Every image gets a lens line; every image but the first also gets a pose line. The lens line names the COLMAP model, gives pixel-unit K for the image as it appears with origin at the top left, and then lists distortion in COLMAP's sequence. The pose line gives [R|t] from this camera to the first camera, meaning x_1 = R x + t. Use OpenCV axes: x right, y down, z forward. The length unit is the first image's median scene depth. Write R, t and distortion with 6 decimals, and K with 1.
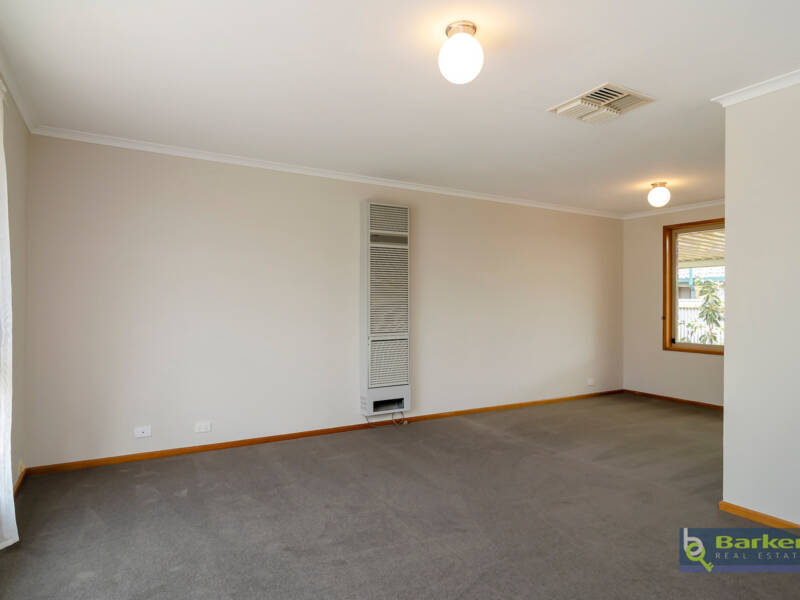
lens RADIAL K [[493.8, 0, 400.0], [0, 493.8, 300.0], [0, 0, 1]] dist [0.001805, 0.000579]
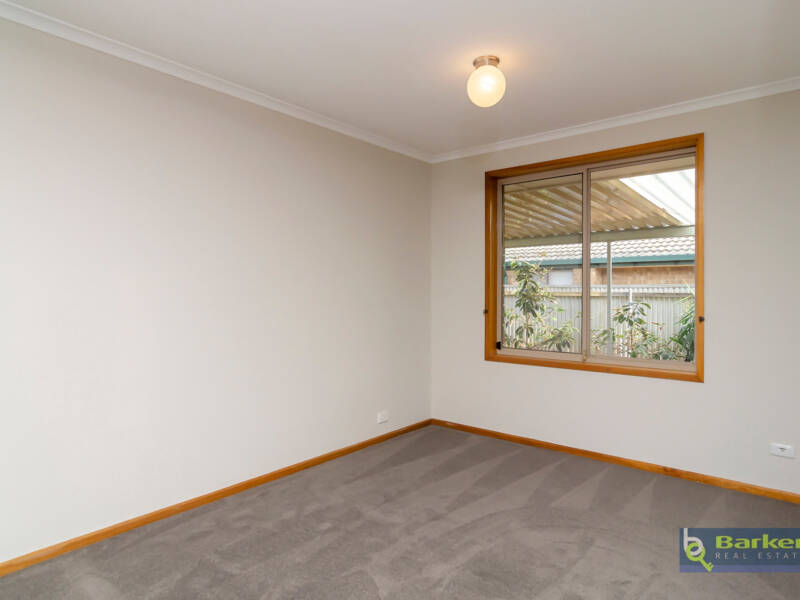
lens RADIAL K [[493.8, 0, 400.0], [0, 493.8, 300.0], [0, 0, 1]] dist [0.001805, 0.000579]
pose [[0.942179, -0.011065, 0.334928, 0.190182], [0.003052, 0.999697, 0.024440, 0.003561], [-0.335096, -0.022004, 0.941927, 0.388178]]
